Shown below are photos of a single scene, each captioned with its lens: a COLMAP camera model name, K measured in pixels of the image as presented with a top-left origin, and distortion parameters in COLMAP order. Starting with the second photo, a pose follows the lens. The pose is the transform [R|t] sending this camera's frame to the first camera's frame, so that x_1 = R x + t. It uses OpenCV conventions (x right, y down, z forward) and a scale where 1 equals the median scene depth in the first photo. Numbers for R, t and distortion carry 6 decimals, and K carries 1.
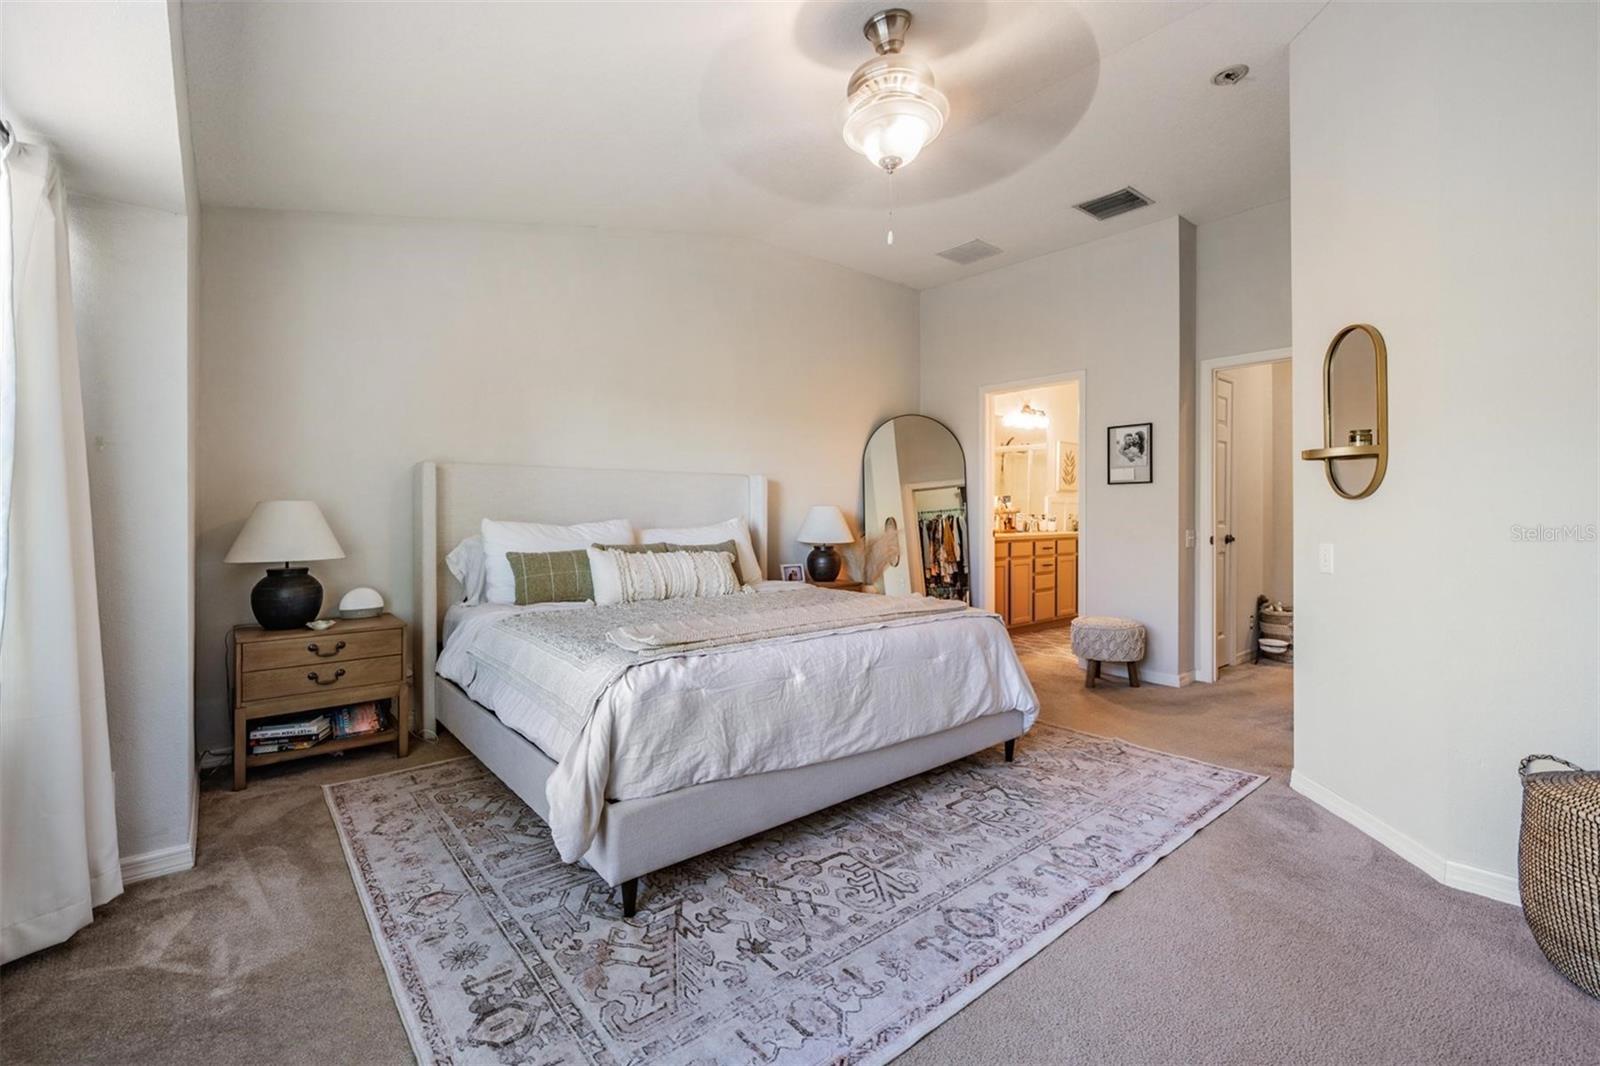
lens RADIAL K [[698.7, 0, 799.9], [0, 698.7, 524.7], [0, 0, 1]] dist [0.001449, -0.001642]
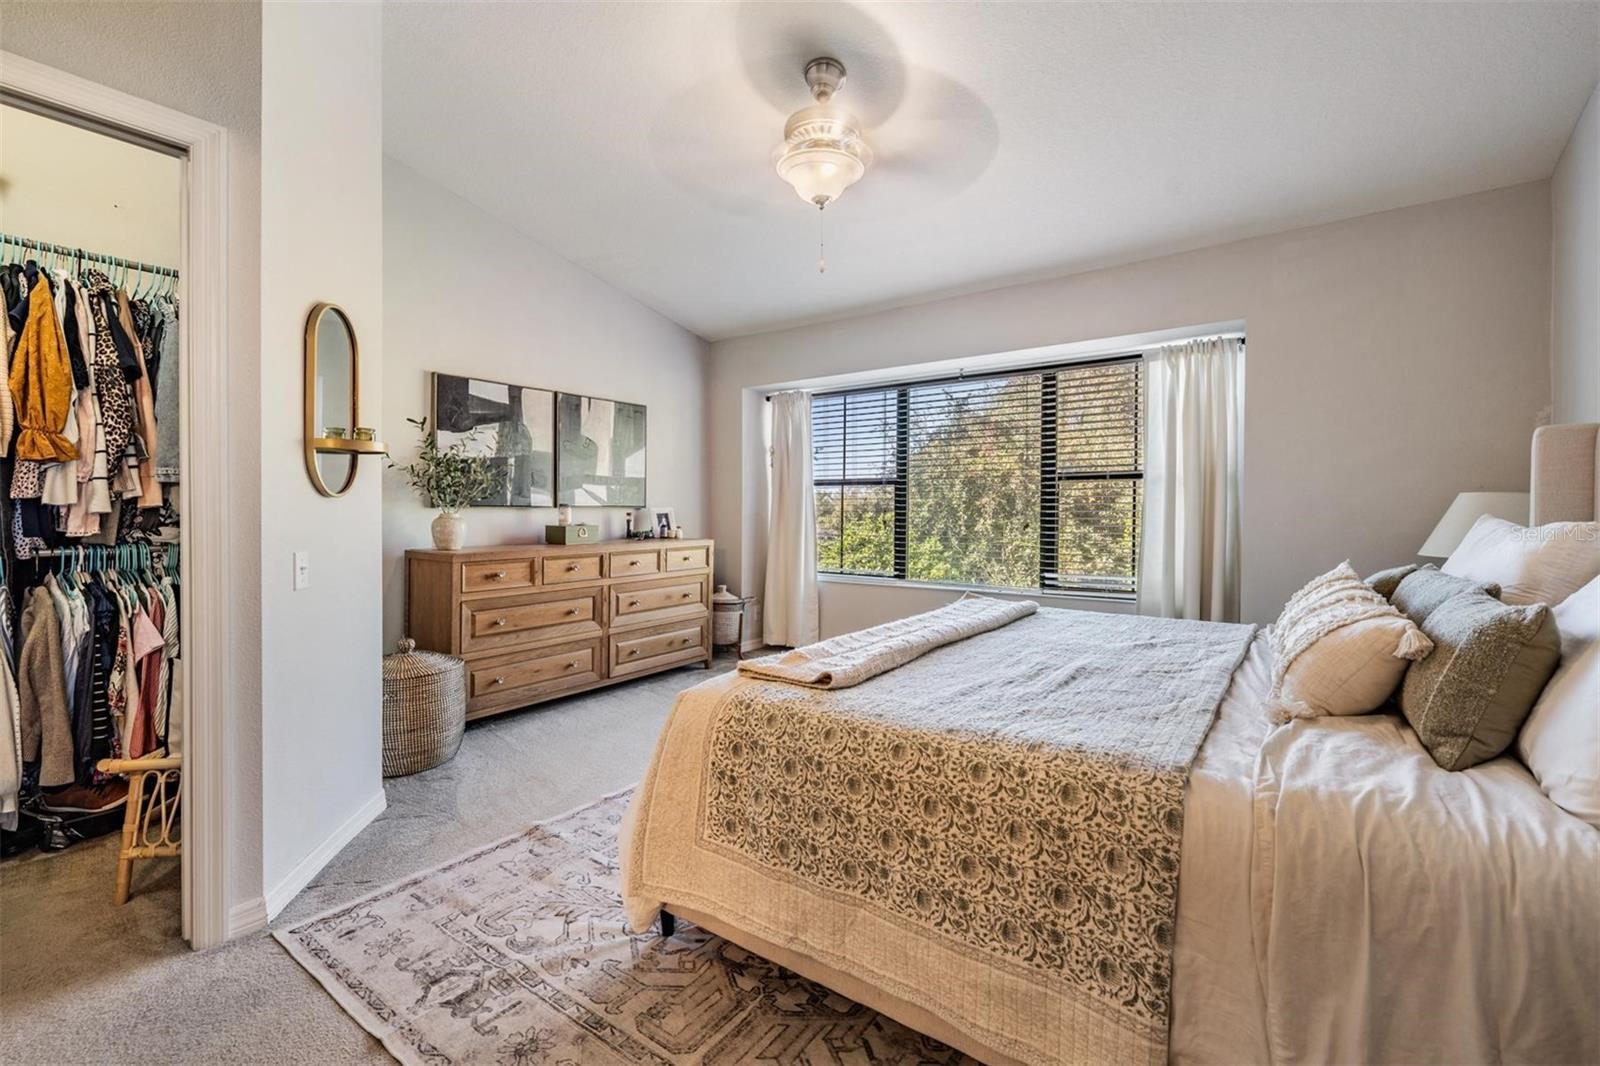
lens RADIAL K [[698.7, 0, 797.6], [0, 698.7, 528.0], [0, 0, 1]] dist [0.001449, -0.001642]
pose [[-0.967733, 0.000293, -0.251977, 0.375272], [-0.004395, 0.999828, 0.018044, -0.019695], [0.251939, 0.018569, -0.967565, 1.758460]]
